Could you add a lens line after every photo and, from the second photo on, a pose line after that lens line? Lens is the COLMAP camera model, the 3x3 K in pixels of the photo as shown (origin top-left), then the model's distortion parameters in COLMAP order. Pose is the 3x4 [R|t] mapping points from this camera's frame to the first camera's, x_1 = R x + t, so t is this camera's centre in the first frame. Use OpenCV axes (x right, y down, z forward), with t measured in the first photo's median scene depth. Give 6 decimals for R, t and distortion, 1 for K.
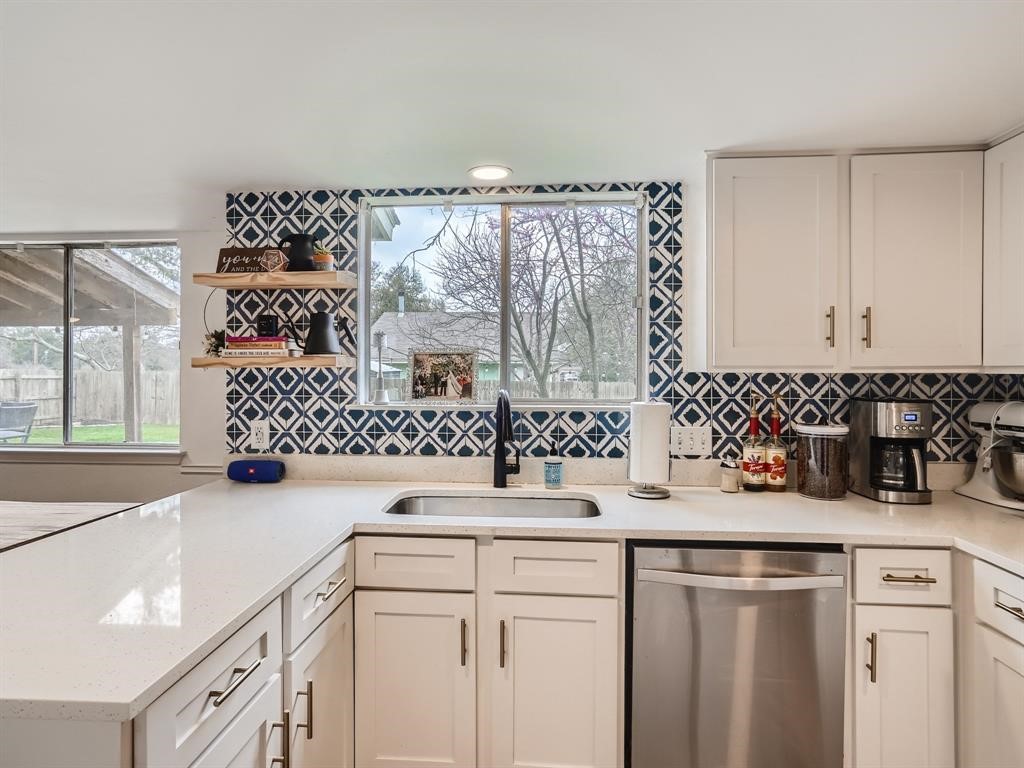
lens RADIAL K [[554.2, 0, 512.1], [0, 554.2, 379.3], [0, 0, 1]] dist [-0.002812, 0.010994]
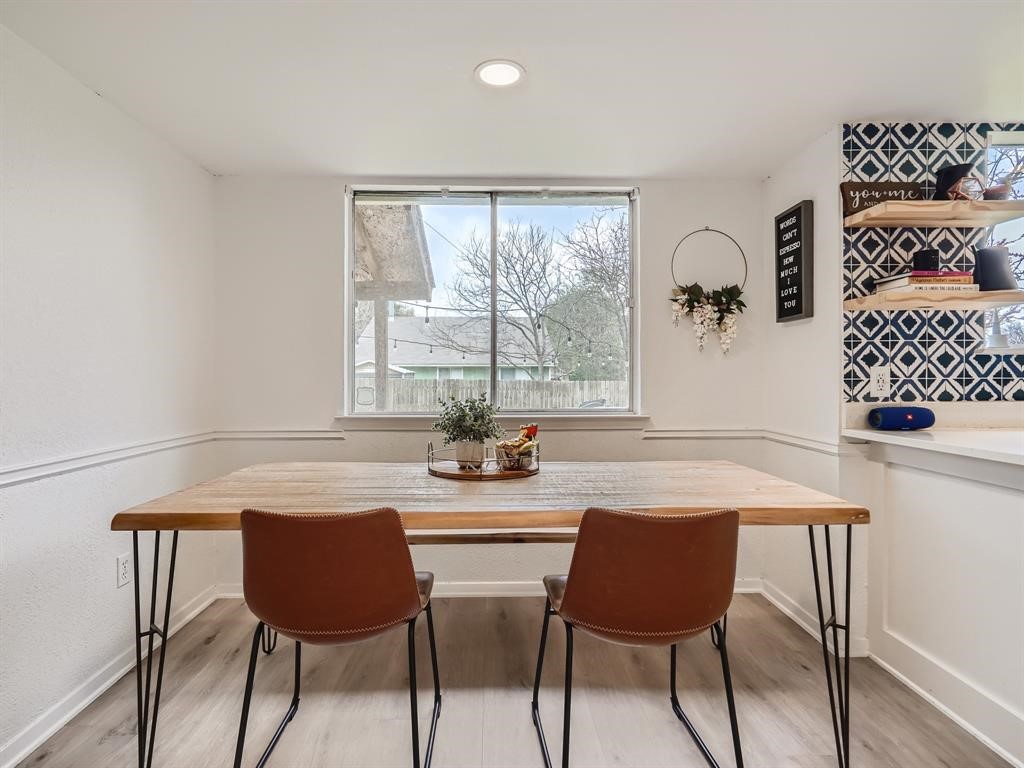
lens RADIAL K [[554.2, 0, 509.6], [0, 554.2, 391.4], [0, 0, 1]] dist [-0.002812, 0.010994]
pose [[0.994089, -0.005711, 0.108420, -1.188857], [0.005076, 0.999968, 0.006130, 0.107741], [-0.108452, -0.005543, 0.994086, 0.130791]]
